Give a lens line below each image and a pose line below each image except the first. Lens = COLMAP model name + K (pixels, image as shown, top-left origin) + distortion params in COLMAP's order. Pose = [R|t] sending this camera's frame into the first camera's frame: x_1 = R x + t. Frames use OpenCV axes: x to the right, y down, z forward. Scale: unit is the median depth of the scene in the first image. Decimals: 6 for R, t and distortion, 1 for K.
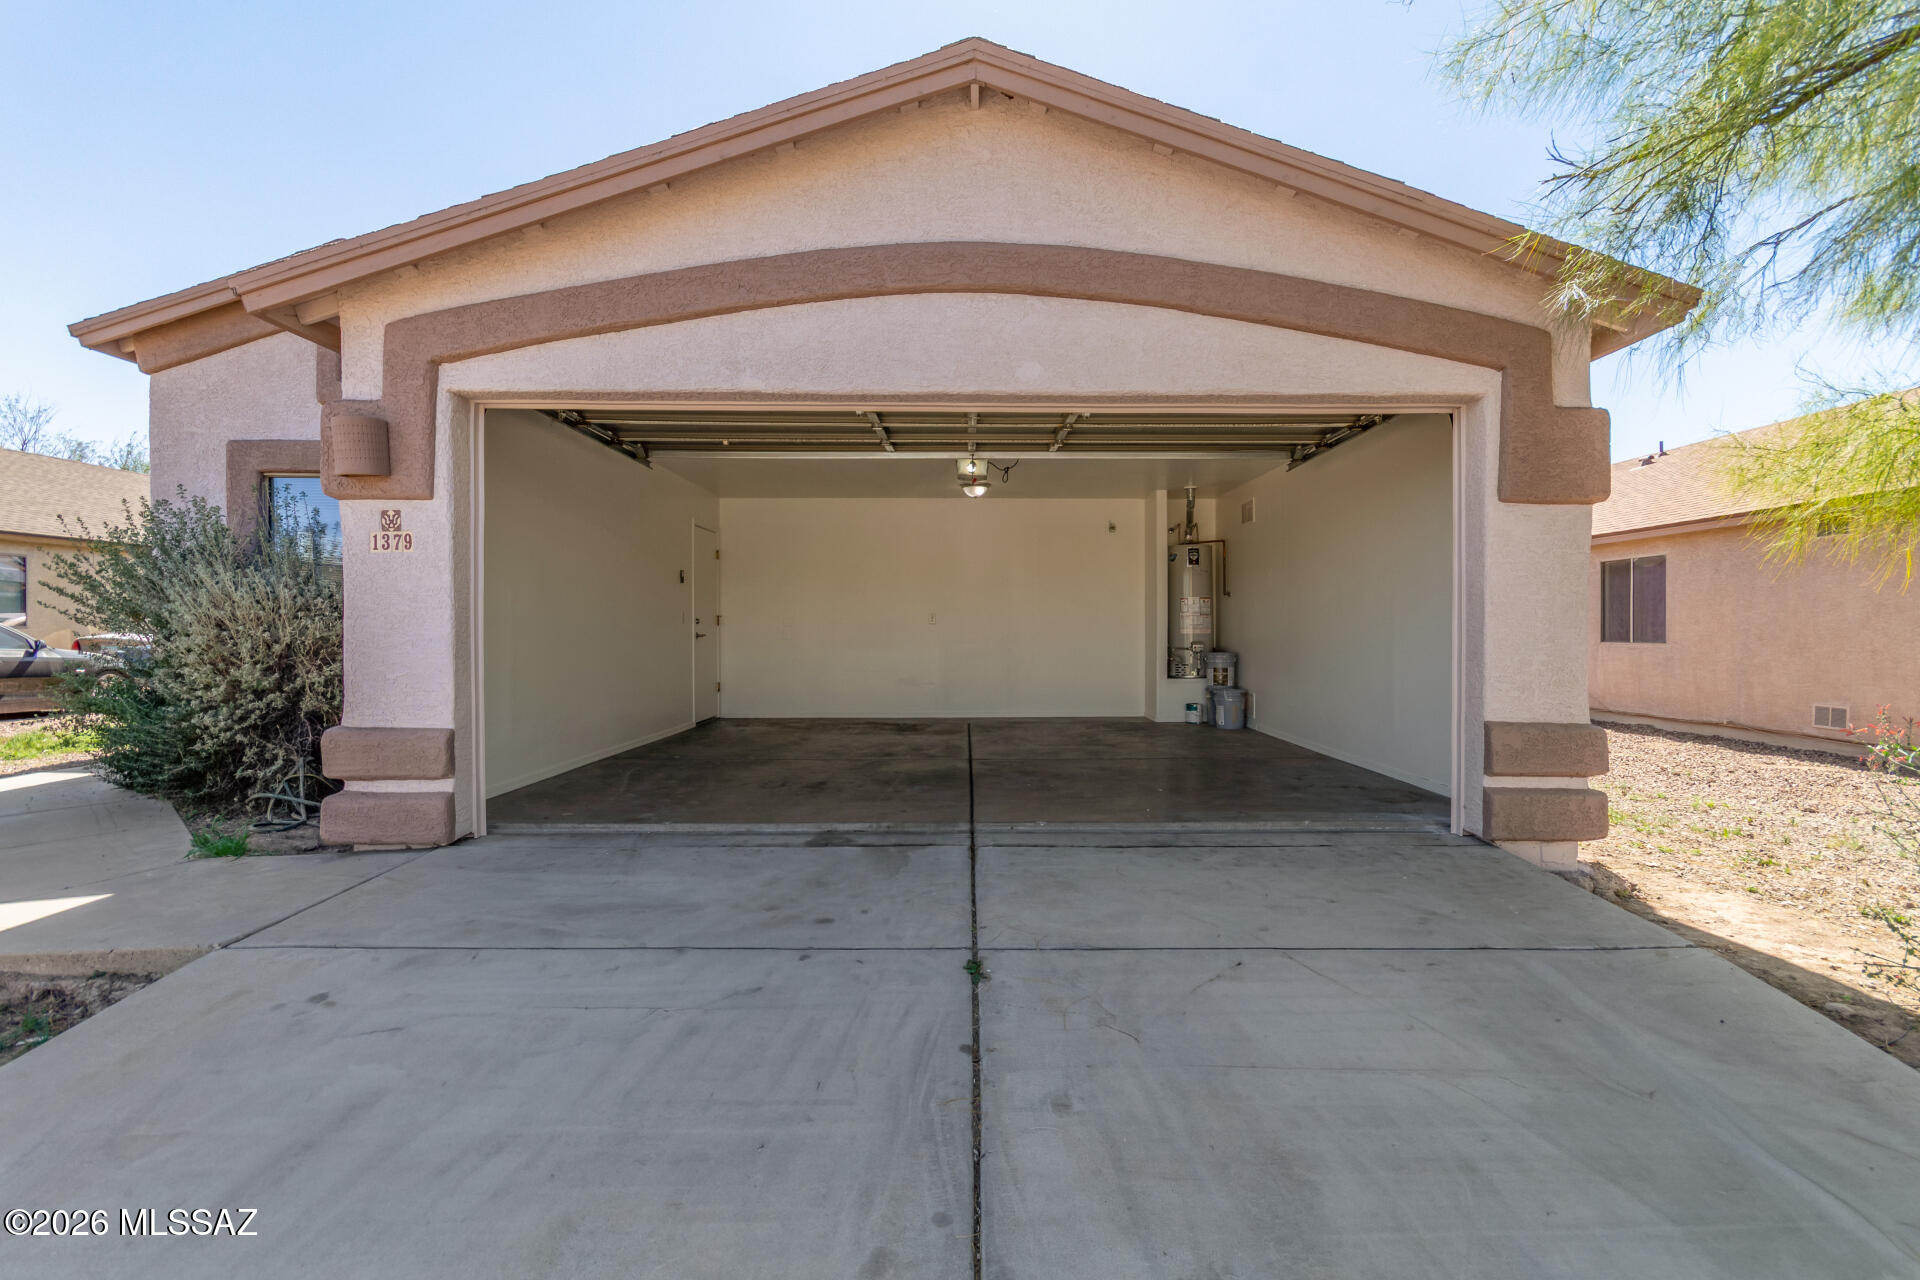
lens RADIAL K [[886.5, 0, 974.6], [0, 886.5, 648.8], [0, 0, 1]] dist [0.000305, 0.001351]
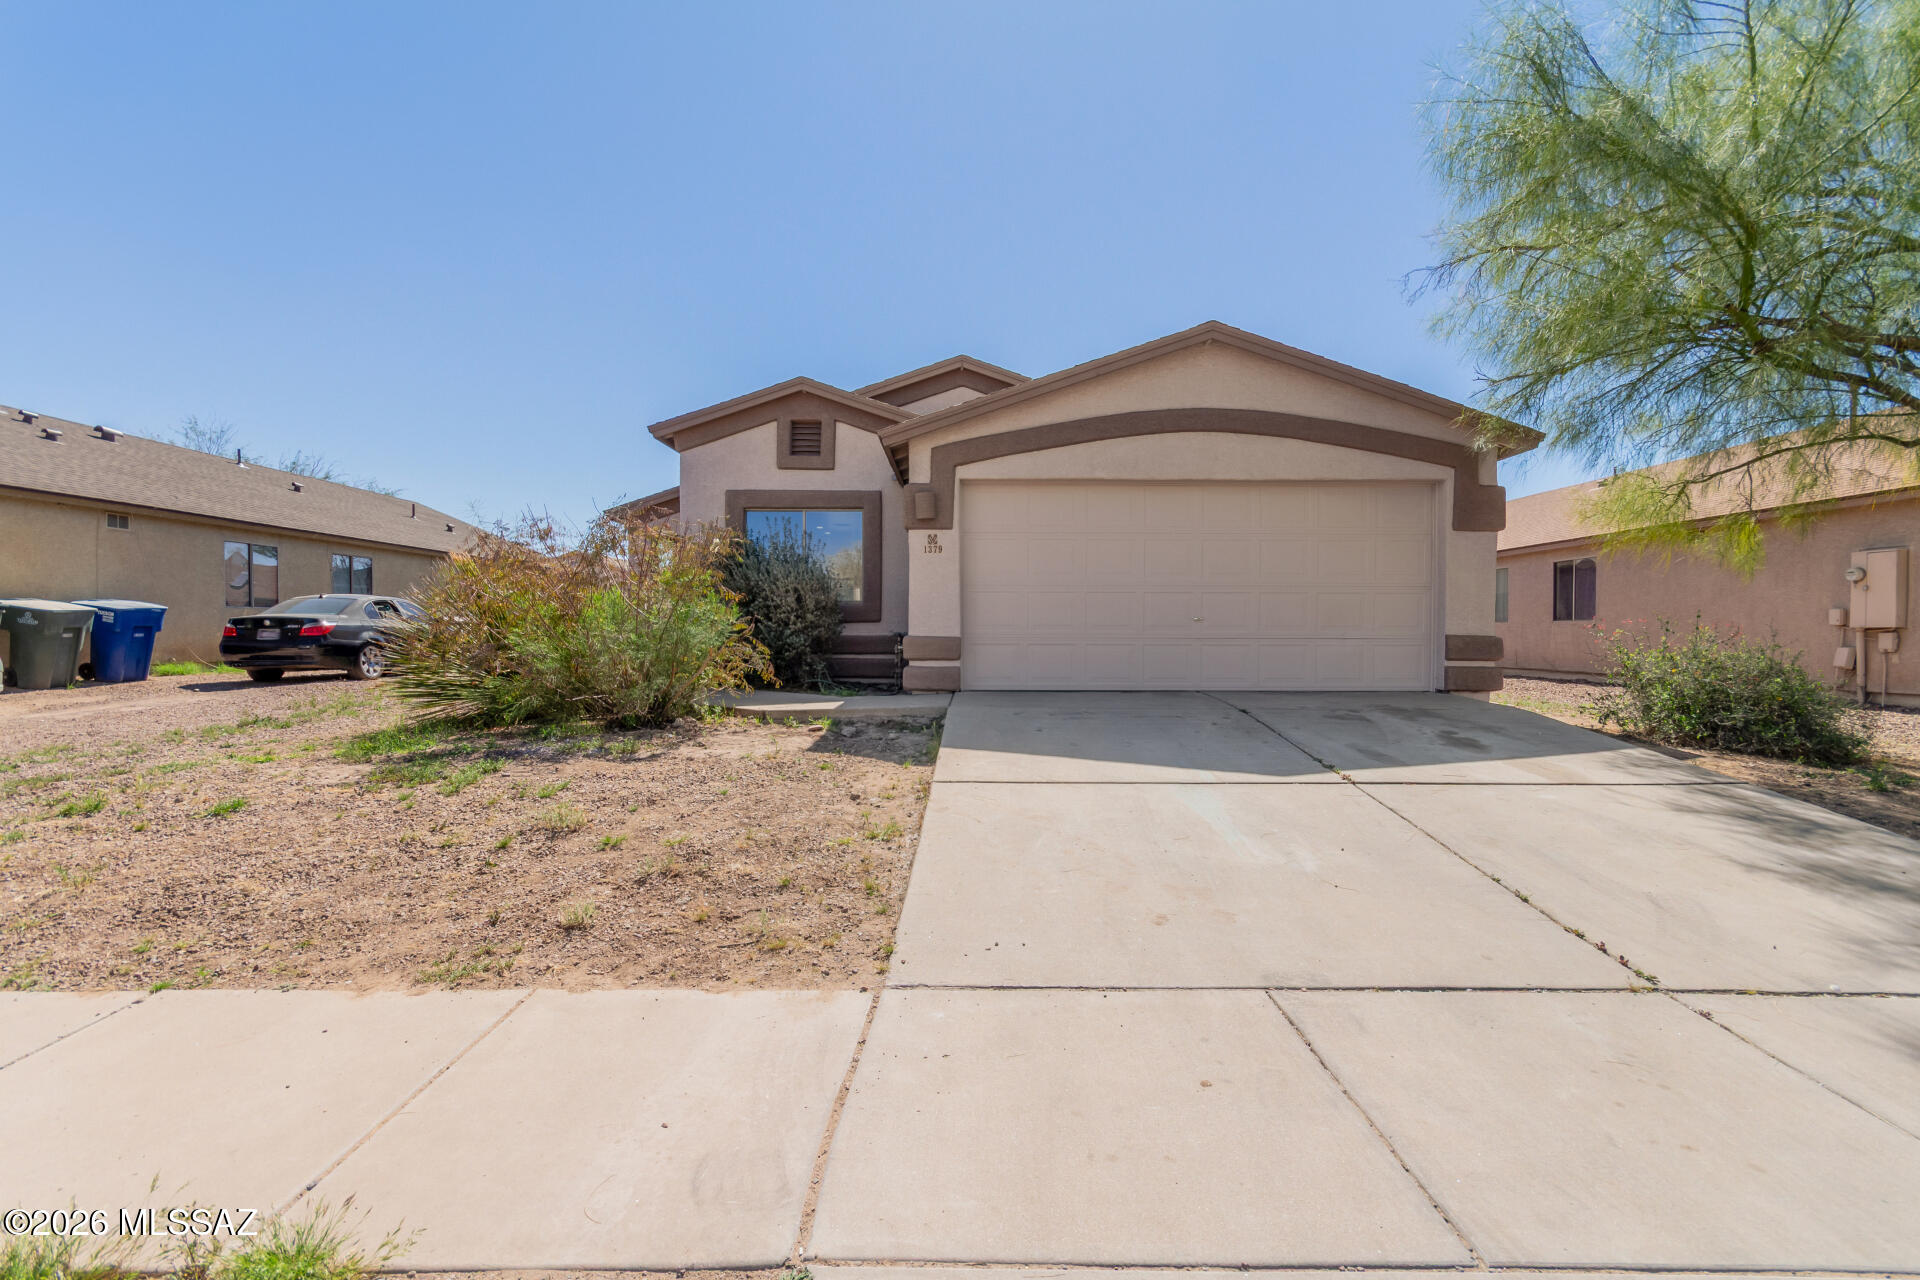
lens RADIAL K [[886.5, 0, 959.8], [0, 886.5, 651.3], [0, 0, 1]] dist [0.000305, 0.001351]
pose [[0.999894, 0.001682, -0.014448, -0.556366], [-0.001691, 0.999998, -0.000601, 0.126630], [0.014447, 0.000626, 0.999895, -1.137072]]
